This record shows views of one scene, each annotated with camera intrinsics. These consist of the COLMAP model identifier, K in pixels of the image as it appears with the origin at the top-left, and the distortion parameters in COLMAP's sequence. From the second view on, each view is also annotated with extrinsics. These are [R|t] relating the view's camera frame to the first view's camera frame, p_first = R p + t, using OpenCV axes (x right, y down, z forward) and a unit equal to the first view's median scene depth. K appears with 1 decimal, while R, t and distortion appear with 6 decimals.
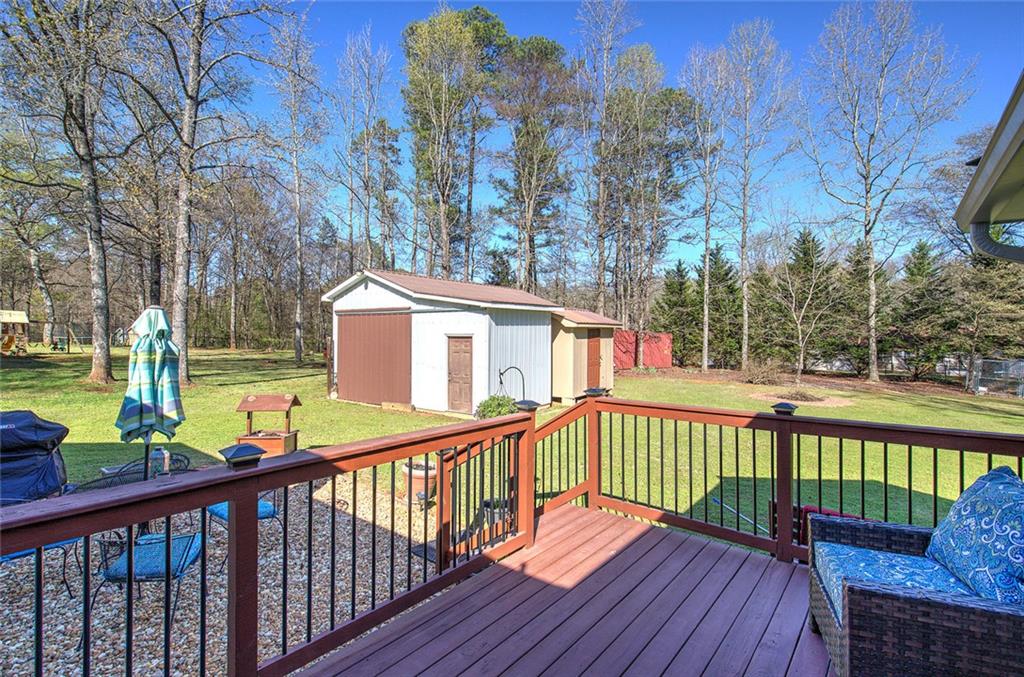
lens RADIAL K [[466.7, 0, 510.0], [0, 466.7, 333.8], [0, 0, 1]] dist [-0.003273, -0.000128]
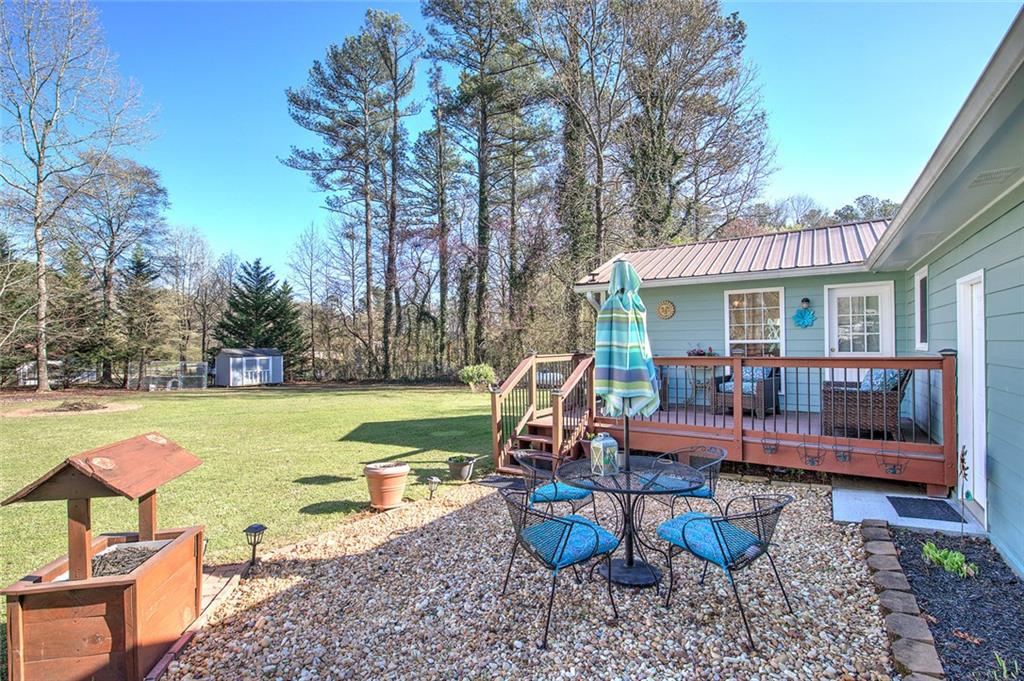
lens RADIAL K [[472.4, 0, 507.8], [0, 472.4, 338.9], [0, 0, 1]] dist [-0.004102, -0.001212]
pose [[-0.110502, 0.008592, 0.993839, -0.397883], [0.006920, 0.999945, -0.007875, 0.023816], [-0.993852, 0.006007, -0.110555, 0.333379]]
